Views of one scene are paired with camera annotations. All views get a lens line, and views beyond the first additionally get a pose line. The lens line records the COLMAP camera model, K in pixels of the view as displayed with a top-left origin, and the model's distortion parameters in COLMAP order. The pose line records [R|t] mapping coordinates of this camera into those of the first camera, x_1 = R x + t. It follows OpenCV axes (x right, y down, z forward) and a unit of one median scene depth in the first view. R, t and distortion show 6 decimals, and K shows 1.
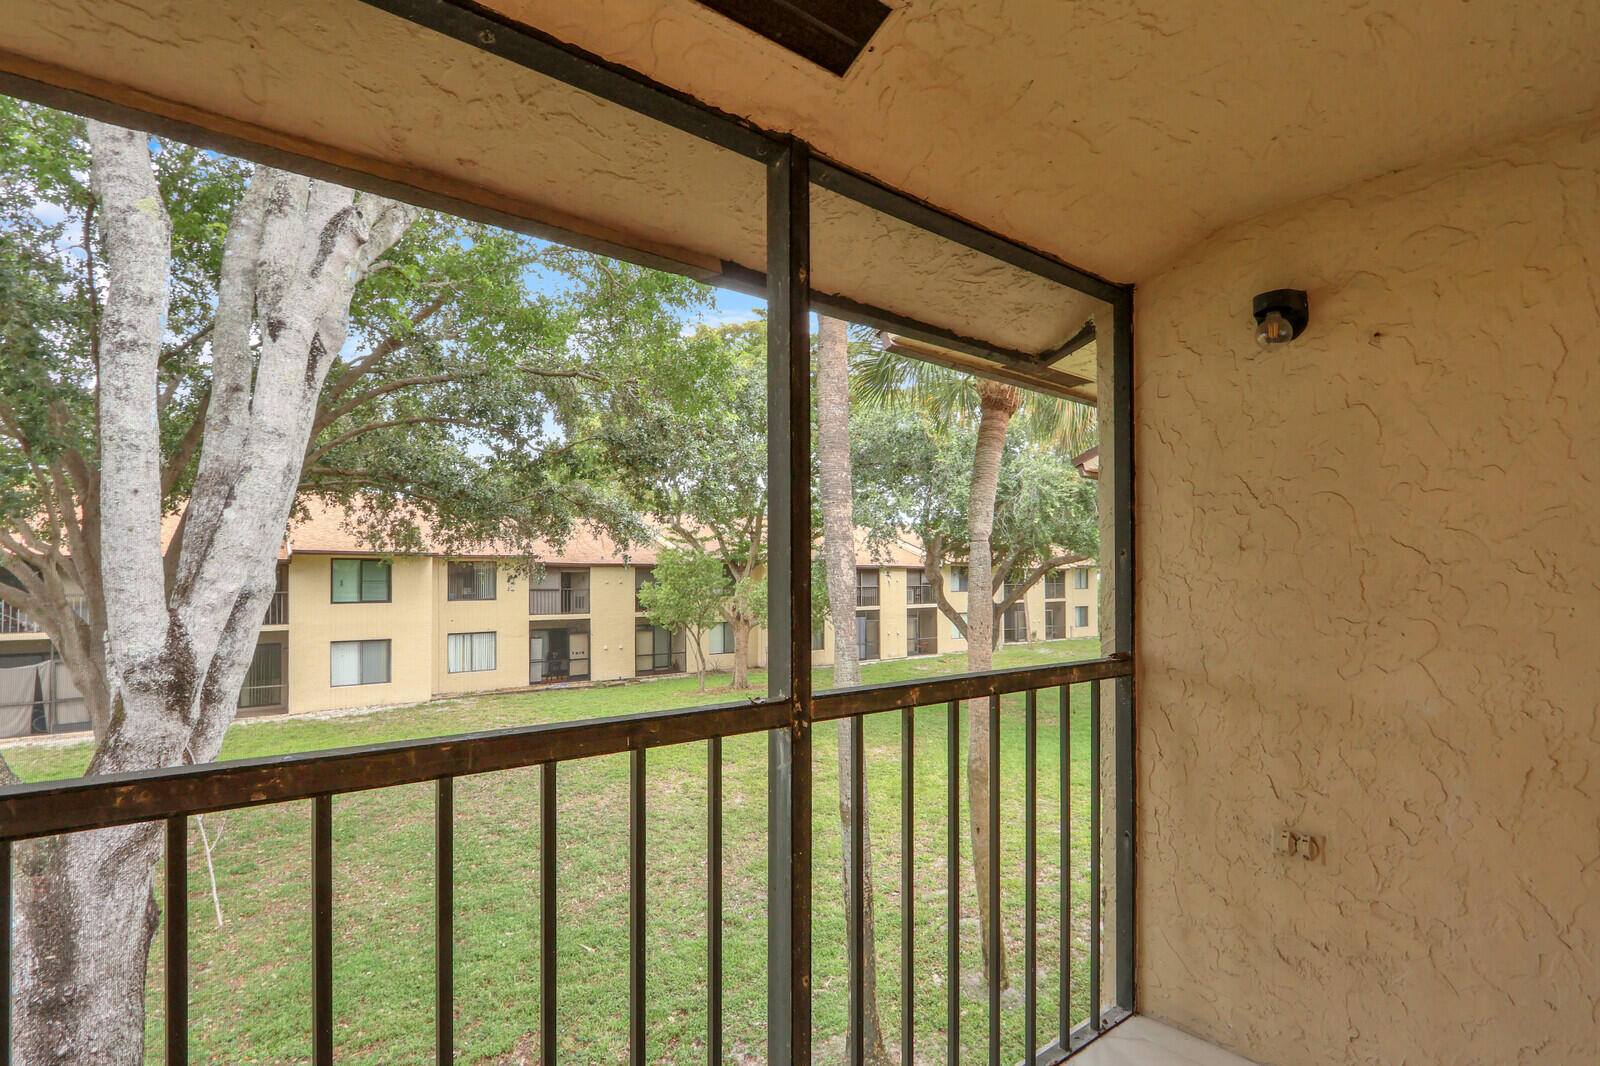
lens RADIAL K [[766.1, 0, 790.8], [0, 766.1, 569.0], [0, 0, 1]] dist [-0.013052, 0.000495]
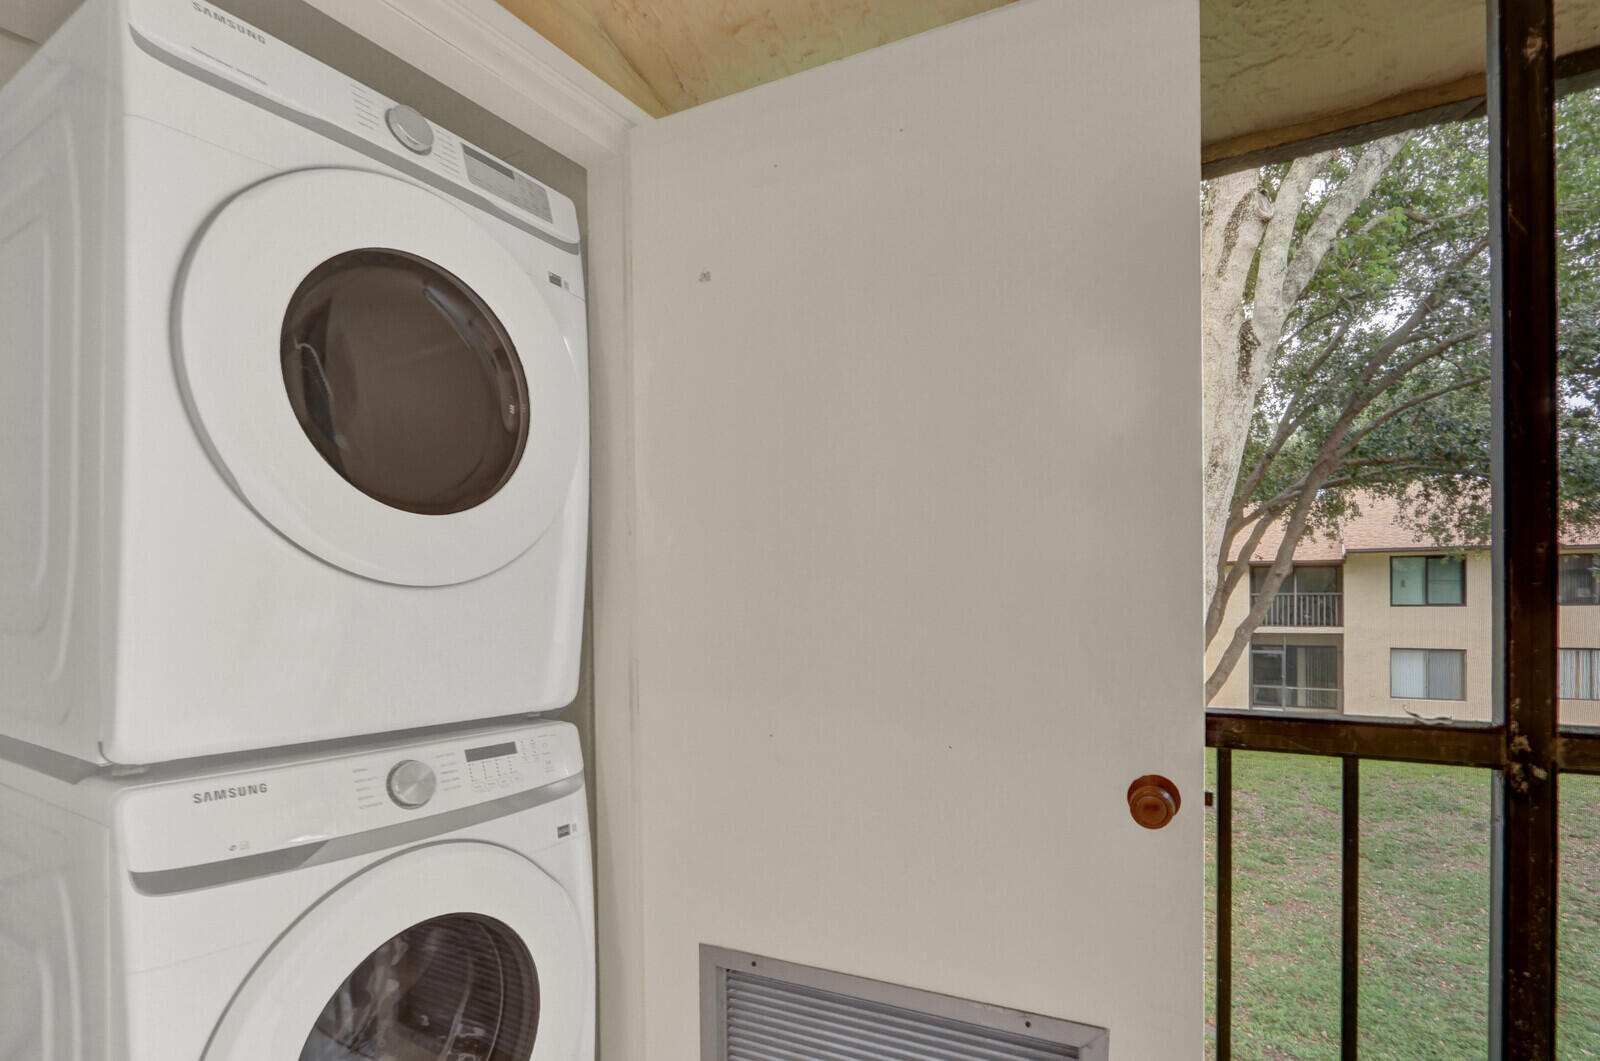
lens RADIAL K [[804.8, 0, 822.3], [0, 804.8, 603.7], [0, 0, 1]] dist [-0.008280, -0.000243]
pose [[0.375781, 0.013507, -0.926610, 0.063456], [0.024672, 0.999394, 0.024573, 0.005232], [0.926380, -0.032095, 0.375220, 0.033913]]
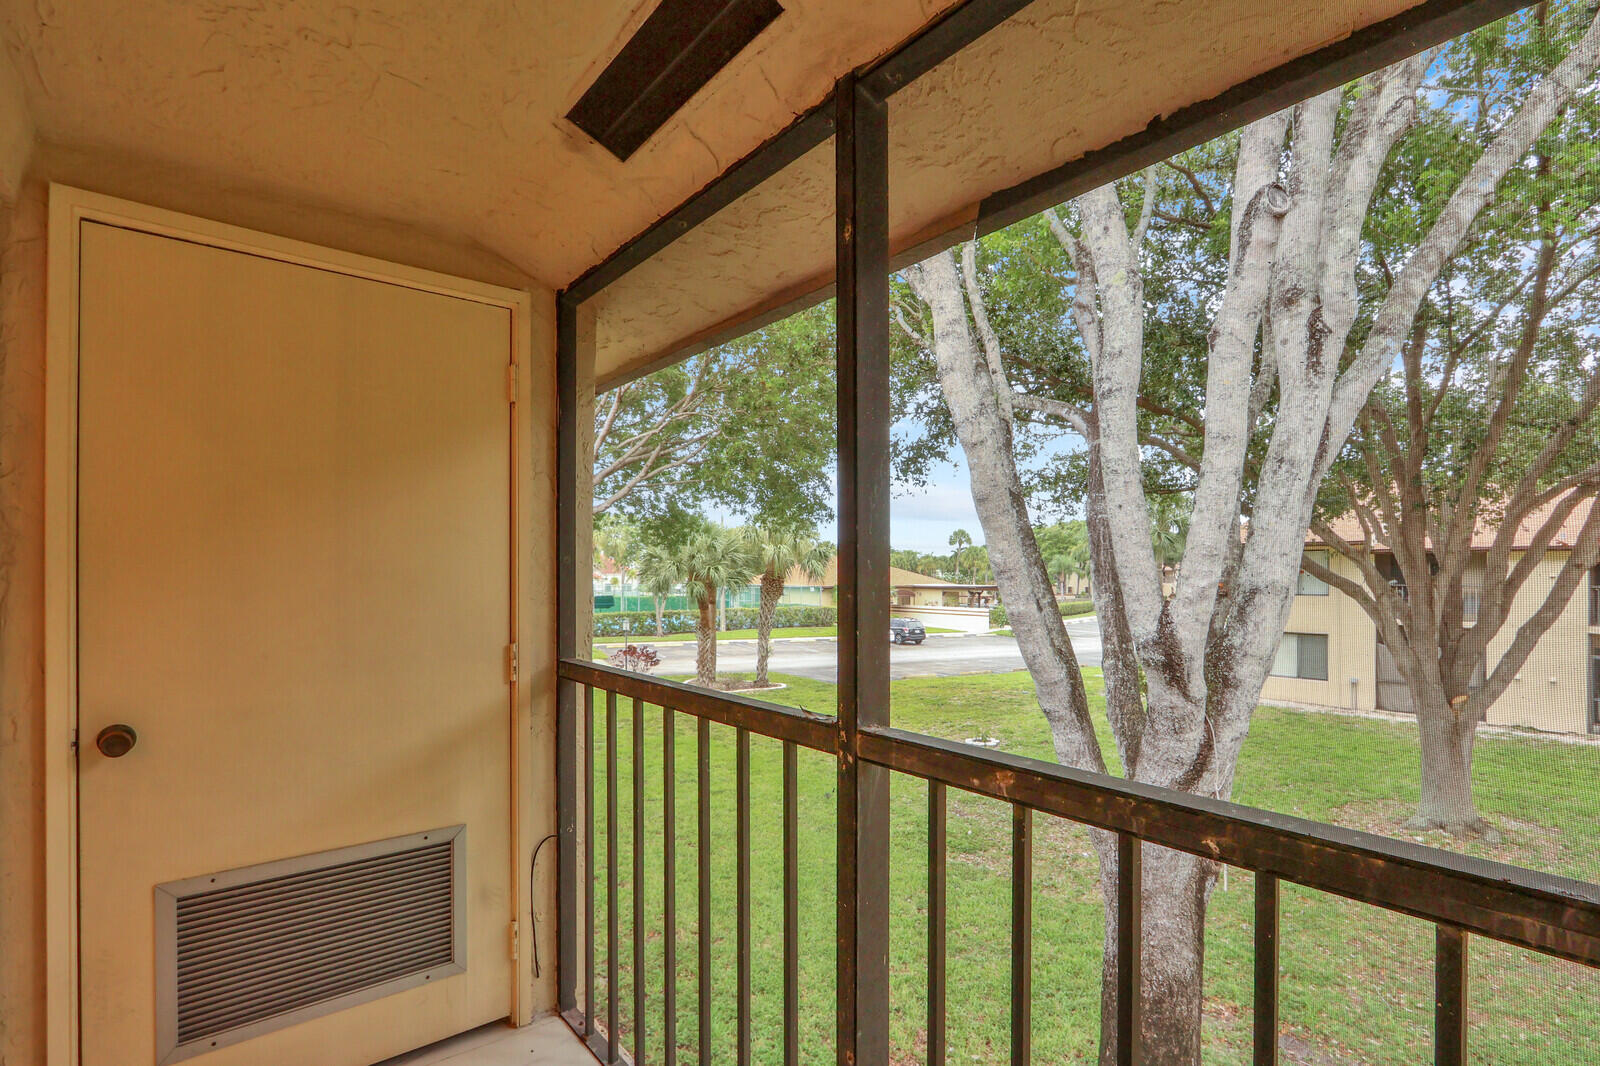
lens RADIAL K [[766.1, 0, 790.8], [0, 766.1, 569.0], [0, 0, 1]] dist [-0.013052, 0.000495]
pose [[0.009346, 0.000246, -0.999956, 0.137570], [0.012965, 0.999916, 0.000367, -0.001677], [0.999872, -0.012968, 0.009342, 0.146551]]
